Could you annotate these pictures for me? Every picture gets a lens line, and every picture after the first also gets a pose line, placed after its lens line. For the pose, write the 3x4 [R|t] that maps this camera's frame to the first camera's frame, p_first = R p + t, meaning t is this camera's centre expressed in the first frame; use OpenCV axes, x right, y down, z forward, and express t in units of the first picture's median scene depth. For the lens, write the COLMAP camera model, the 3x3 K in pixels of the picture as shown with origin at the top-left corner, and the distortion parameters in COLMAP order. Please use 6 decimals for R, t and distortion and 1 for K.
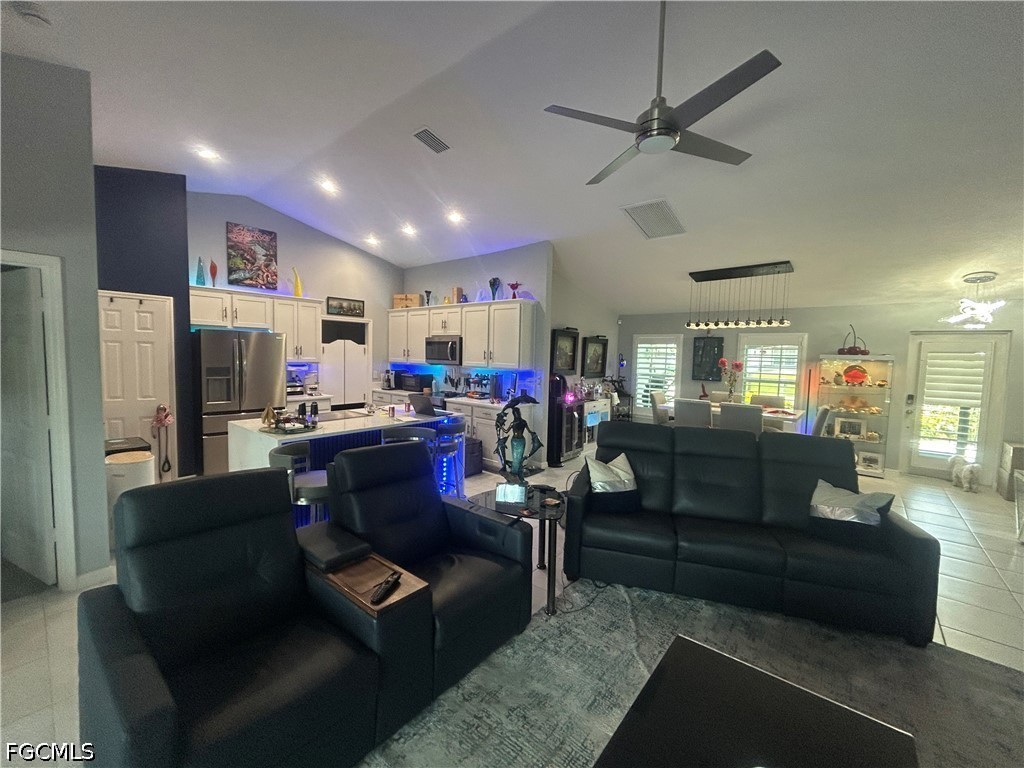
lens RADIAL K [[416.6, 0, 507.8], [0, 416.6, 380.6], [0, 0, 1]] dist [-0.001042, 0.000375]
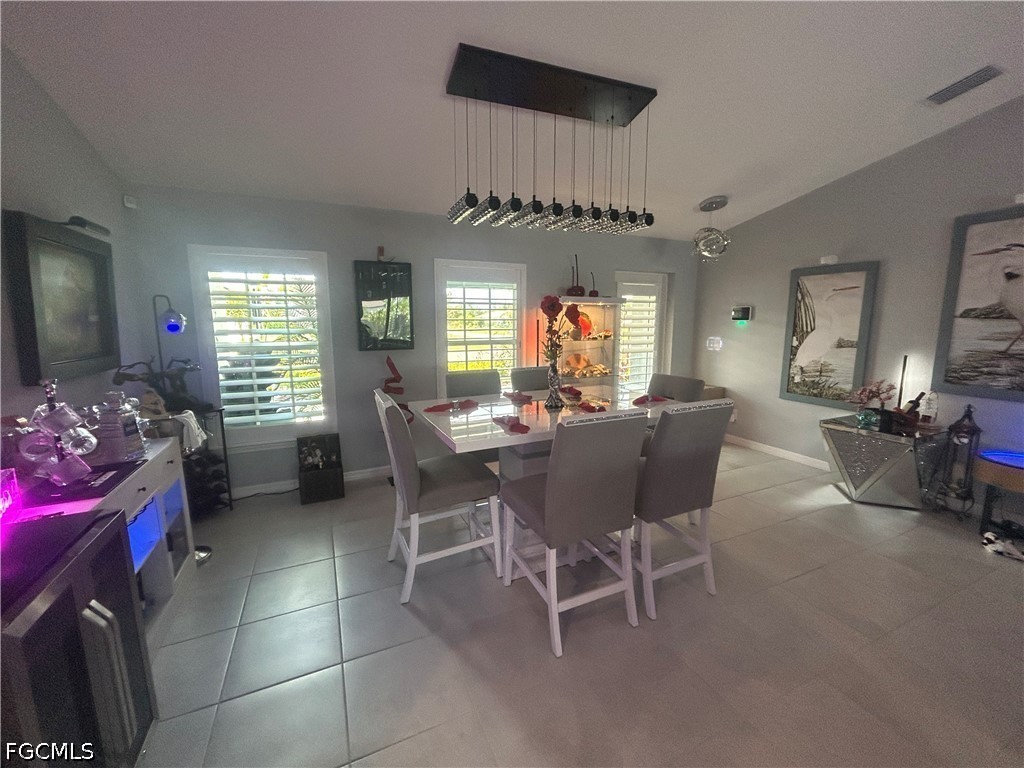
lens RADIAL K [[416.6, 0, 507.8], [0, 416.6, 380.6], [0, 0, 1]] dist [-0.001042, 0.000375]
pose [[0.427966, -0.156768, 0.890095, 0.076548], [0.072582, 0.987622, 0.139047, -0.021579], [-0.900876, 0.005098, 0.434048, 0.606764]]
